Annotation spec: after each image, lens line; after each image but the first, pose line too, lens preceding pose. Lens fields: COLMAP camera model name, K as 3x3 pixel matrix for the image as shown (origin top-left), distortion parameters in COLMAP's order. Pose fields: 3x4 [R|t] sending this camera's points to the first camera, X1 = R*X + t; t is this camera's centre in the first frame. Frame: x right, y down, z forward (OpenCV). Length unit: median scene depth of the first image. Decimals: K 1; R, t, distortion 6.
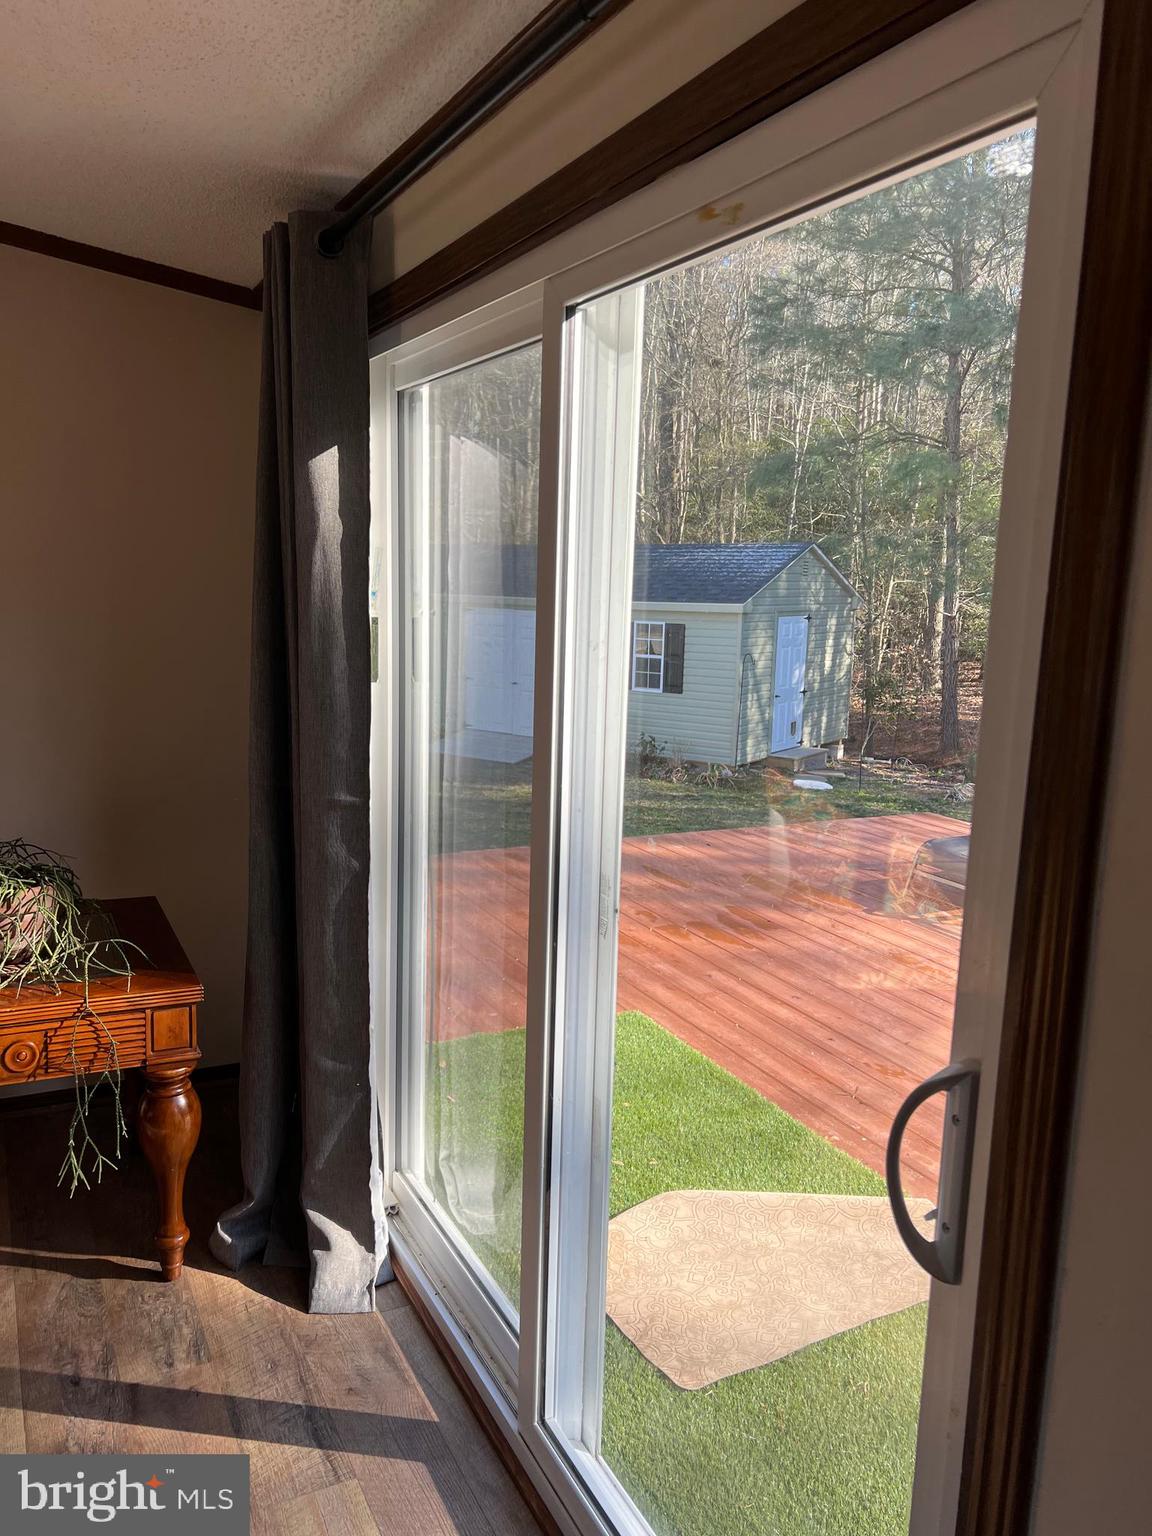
lens RADIAL K [[1202.5, 0, 553.4], [0, 1202.5, 769.0], [0, 0, 1]] dist [0.151059, -0.299709]
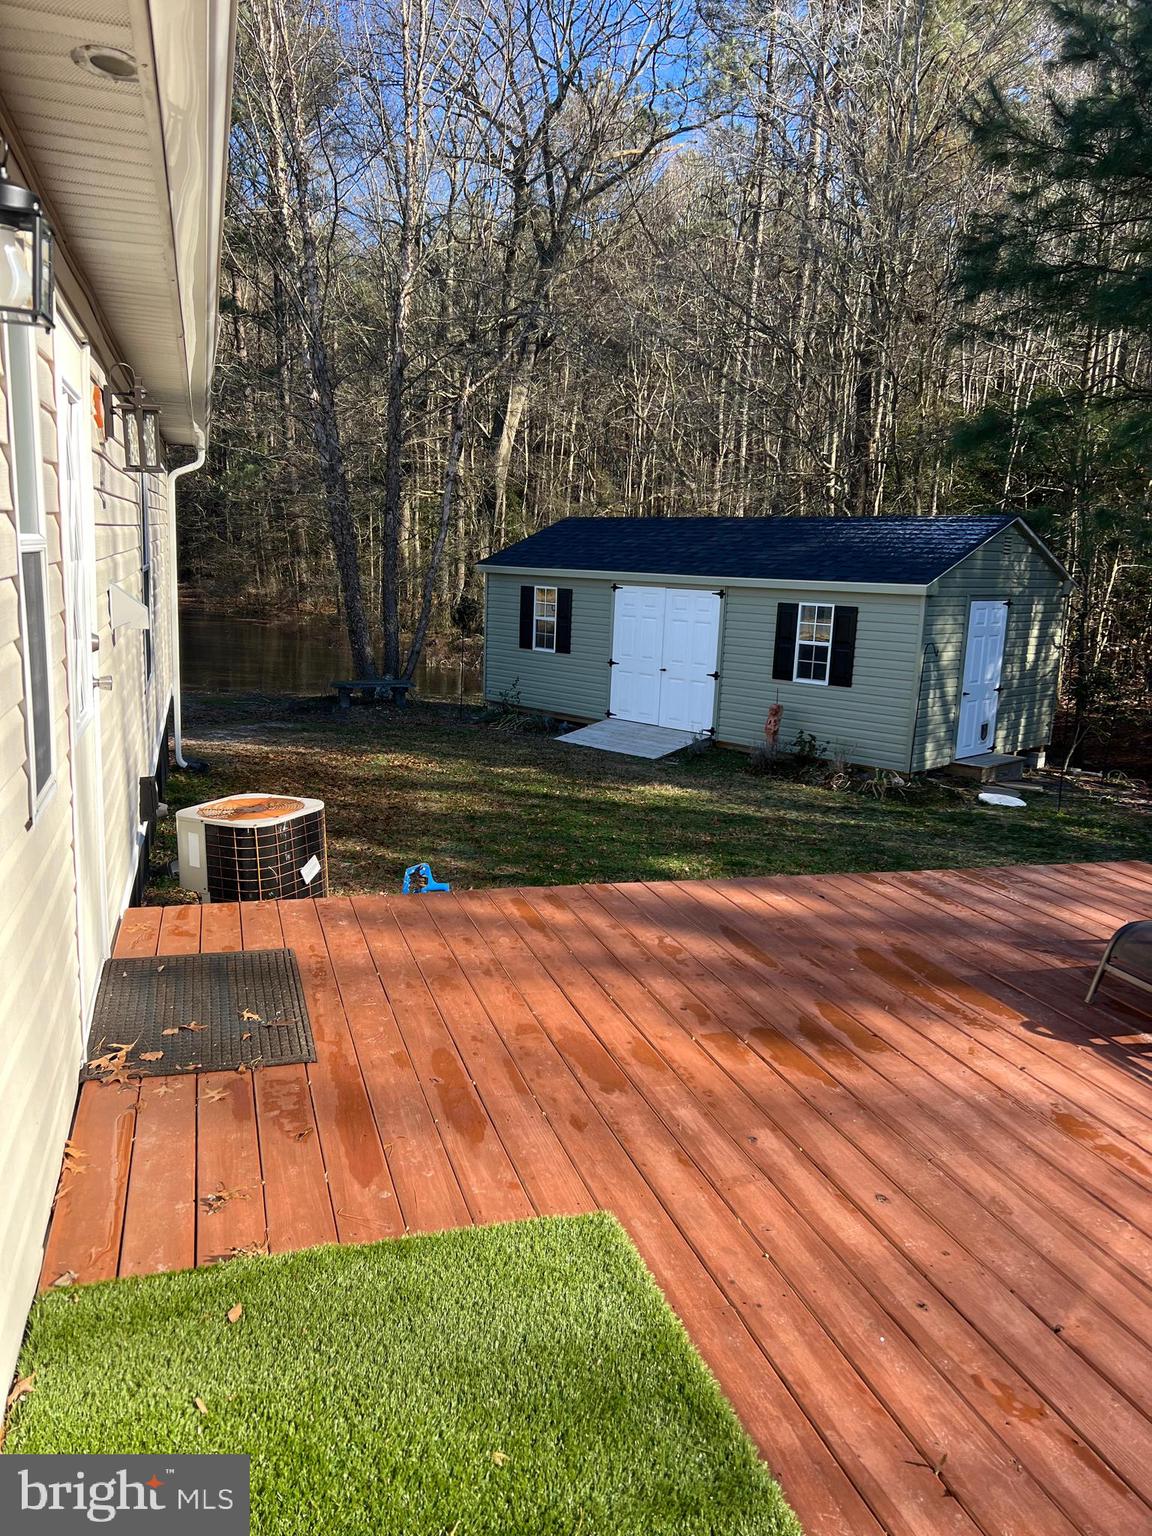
lens RADIAL K [[1169.9, 0, 568.8], [0, 1169.9, 775.2], [0, 0, 1]] dist [0.048390, -0.037554]
pose [[0.986165, 0.044909, -0.159566, 0.043072], [-0.041261, 0.998807, 0.026100, -0.012508], [0.160548, -0.019155, 0.986842, 0.128266]]
